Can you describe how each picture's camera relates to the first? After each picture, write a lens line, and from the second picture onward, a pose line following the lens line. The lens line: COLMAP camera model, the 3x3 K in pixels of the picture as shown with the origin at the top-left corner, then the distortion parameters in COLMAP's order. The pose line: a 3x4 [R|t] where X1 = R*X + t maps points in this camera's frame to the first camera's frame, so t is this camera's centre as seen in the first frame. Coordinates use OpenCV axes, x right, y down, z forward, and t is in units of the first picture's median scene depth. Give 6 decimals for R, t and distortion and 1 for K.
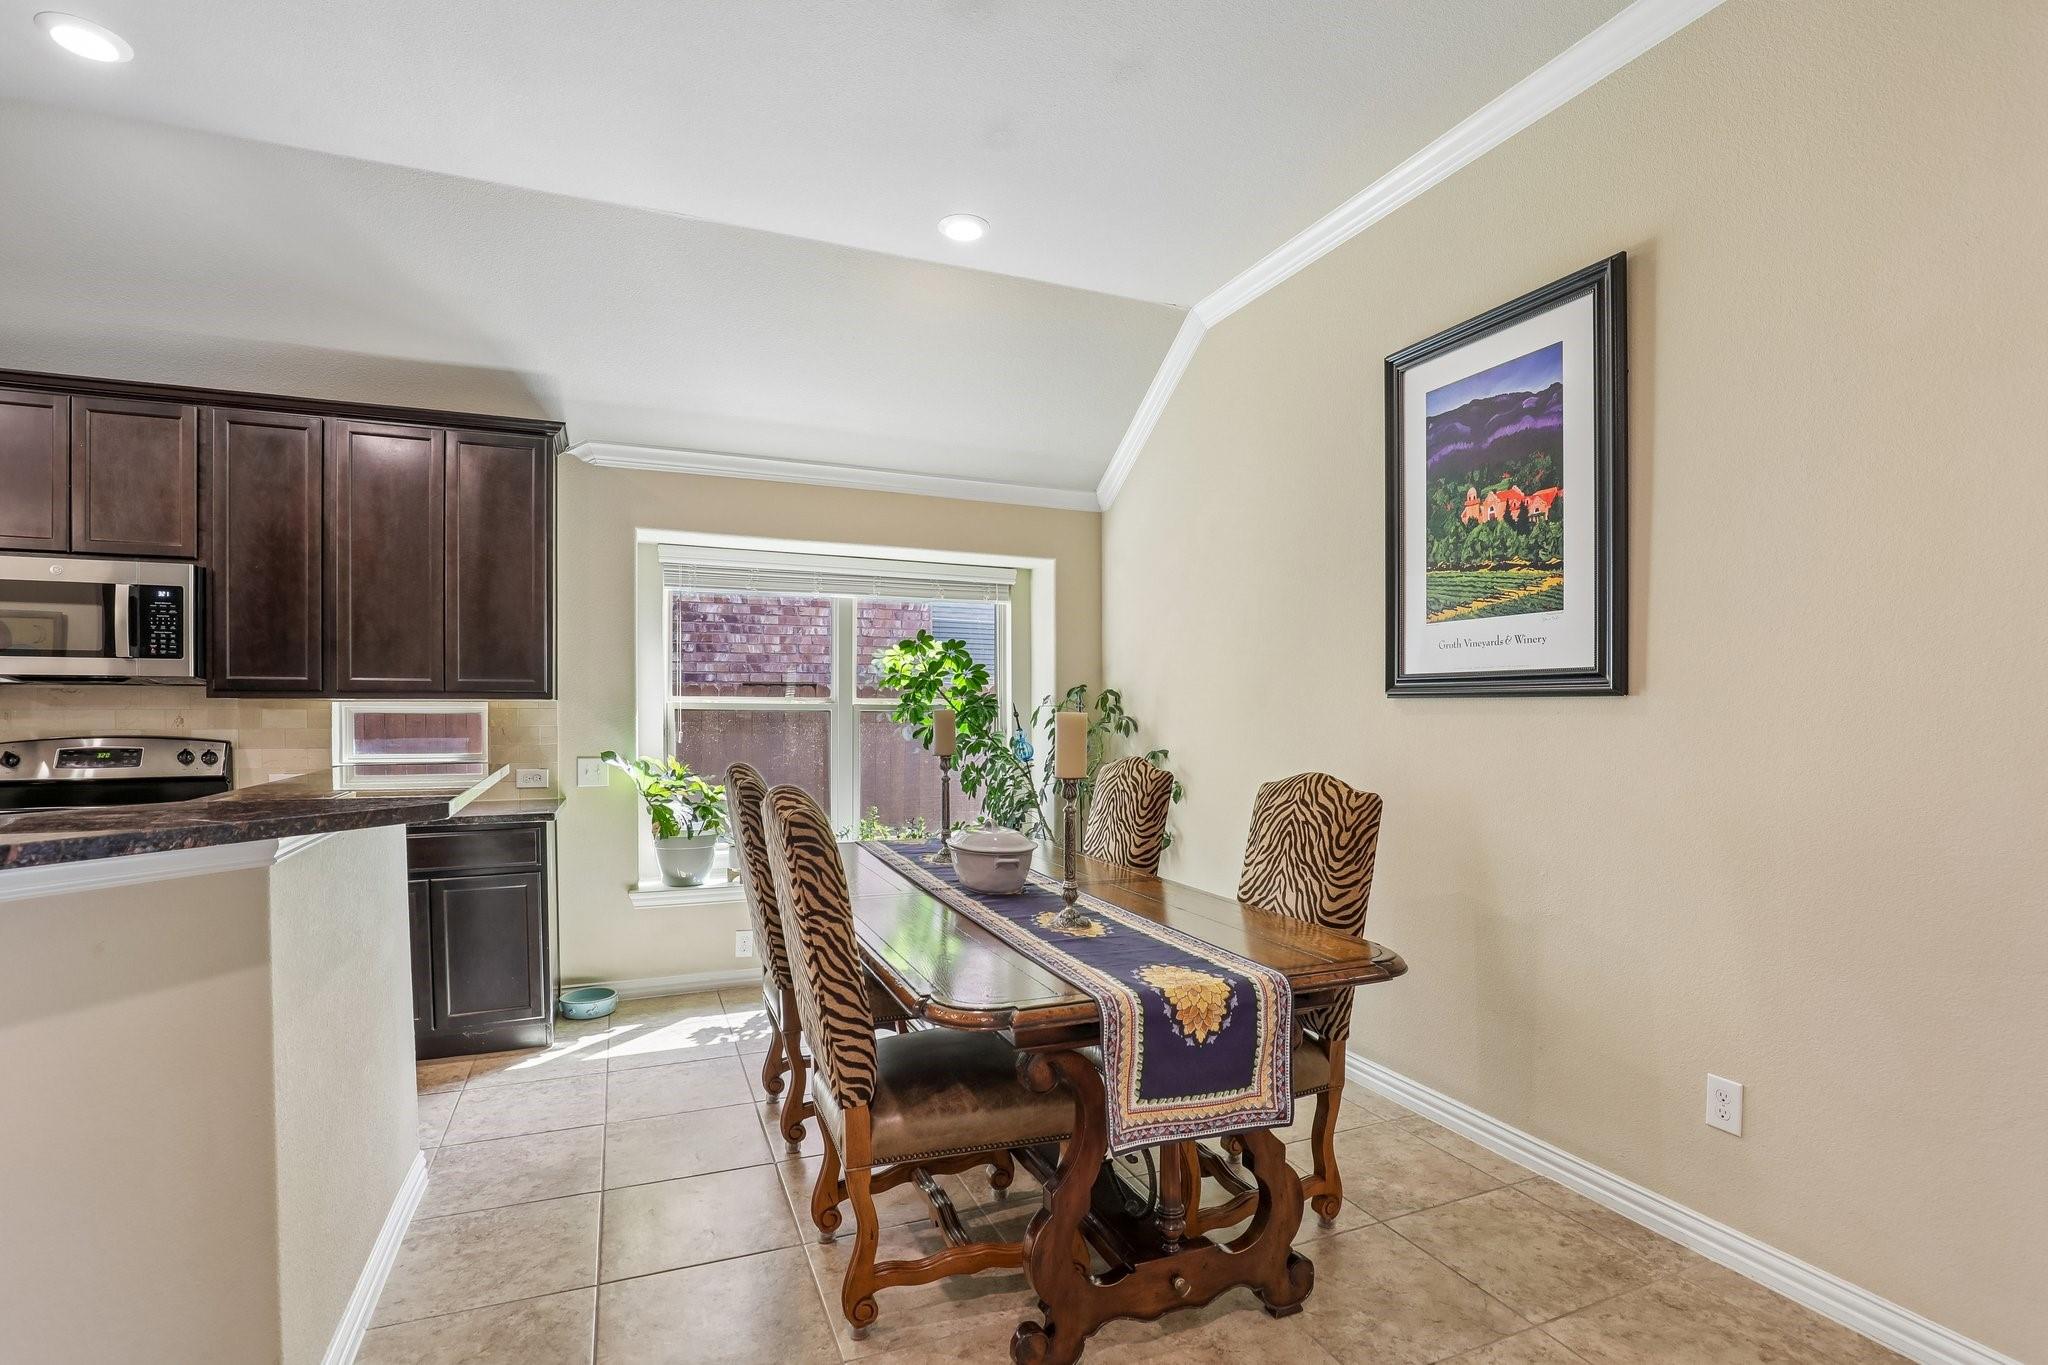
lens RADIAL K [[957.4, 0, 1029.1], [0, 957.4, 719.4], [0, 0, 1]] dist [-0.034292, 0.000325]
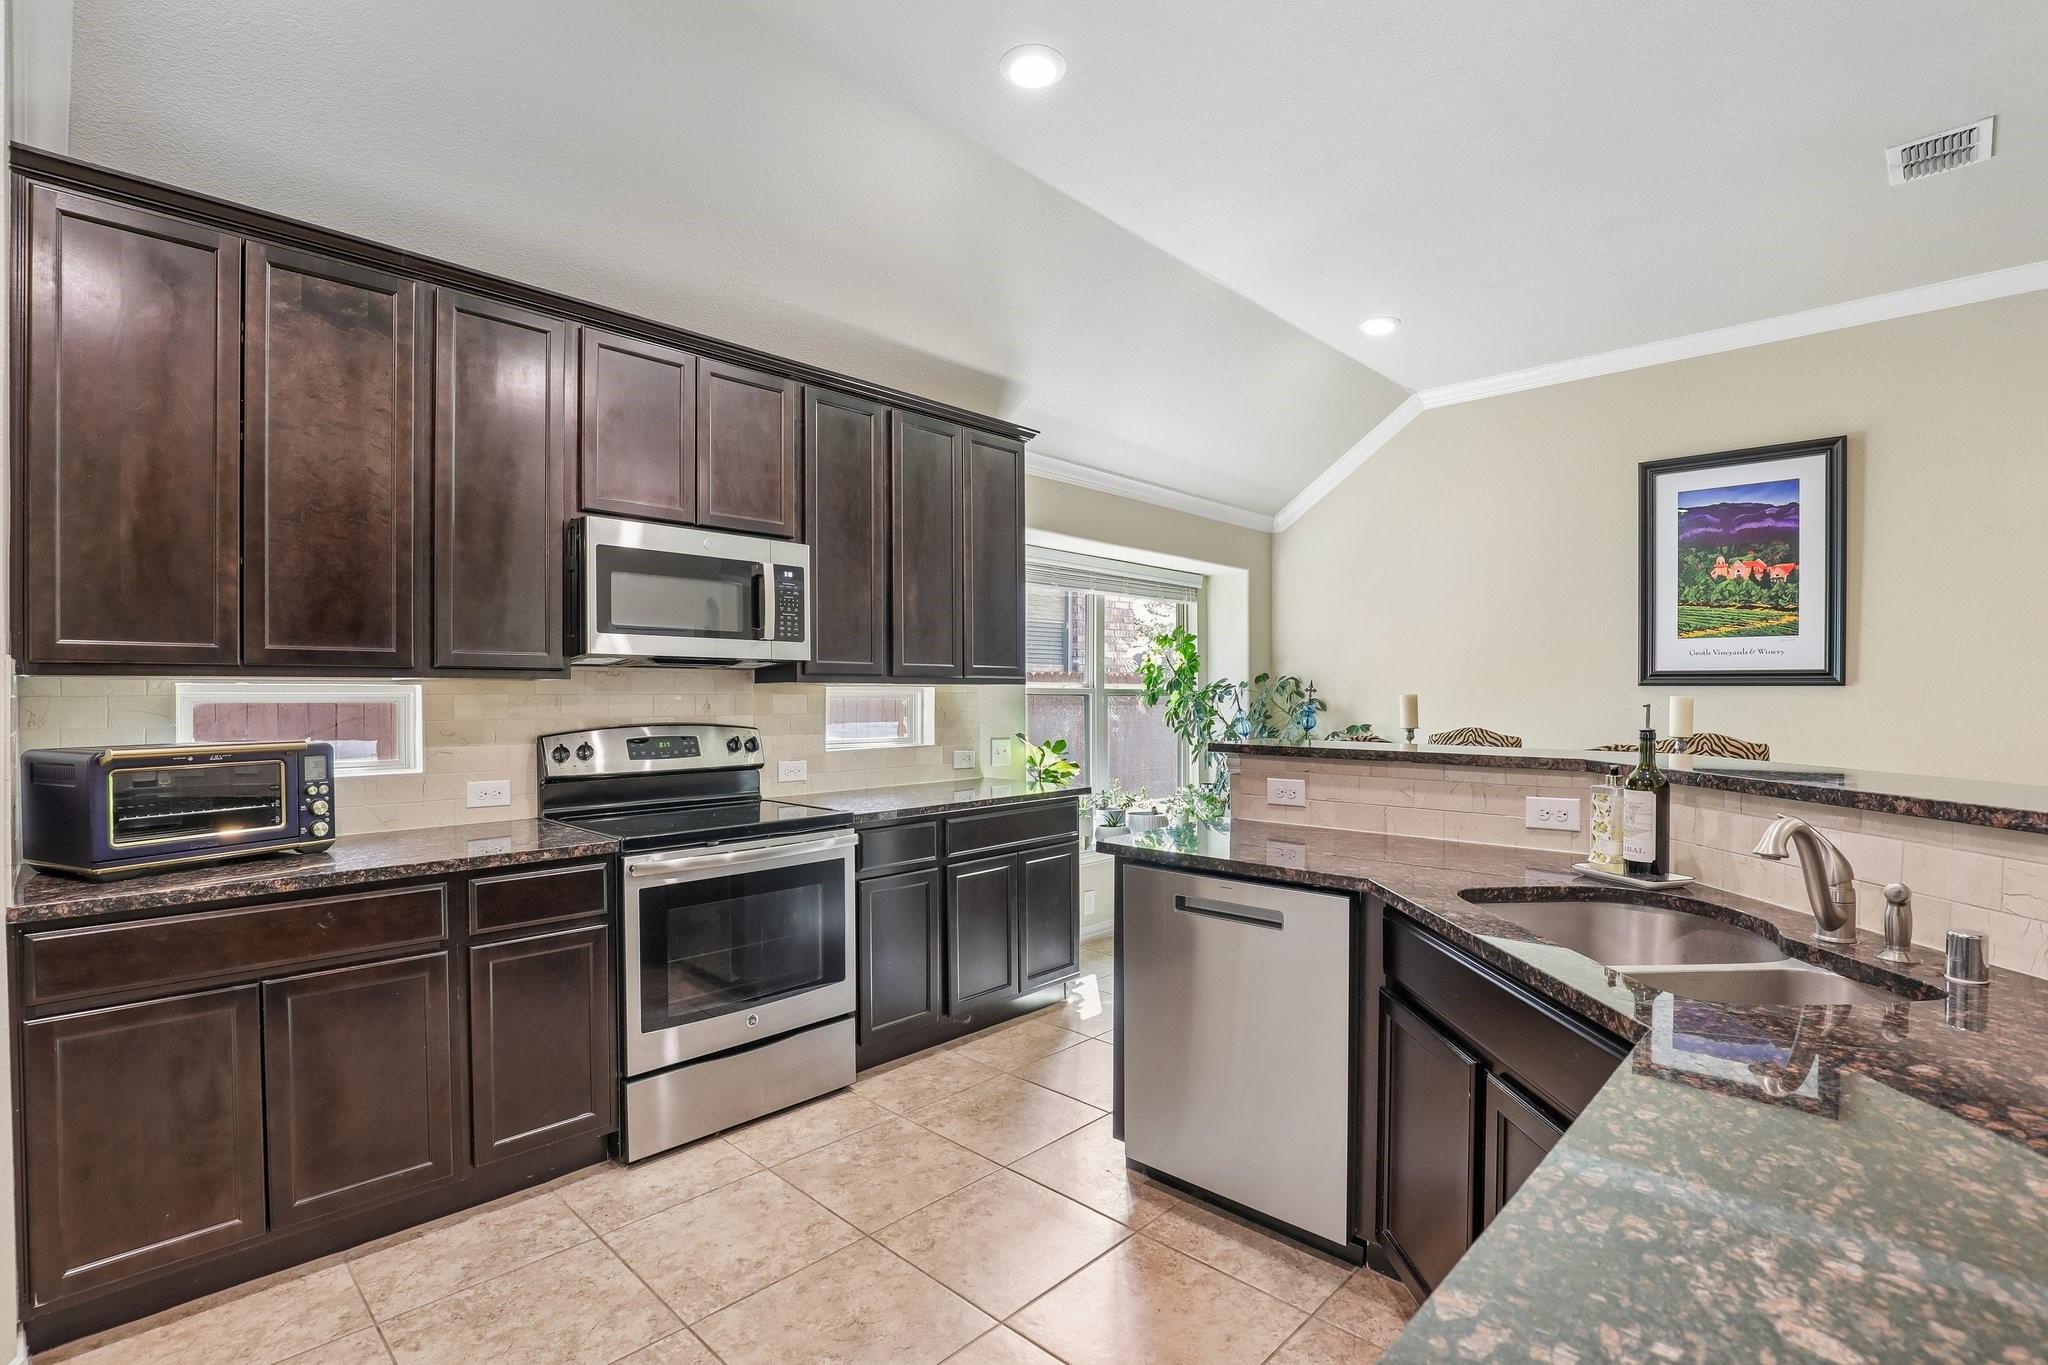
lens RADIAL K [[944.0, 0, 1036.3], [0, 944.0, 692.7], [0, 0, 1]] dist [-0.037691, 0.007333]
pose [[0.920178, -0.000720, 0.391500, -1.219956], [0.004663, 0.999948, -0.009121, -0.003012], [-0.391473, 0.010218, 0.920133, 0.004349]]
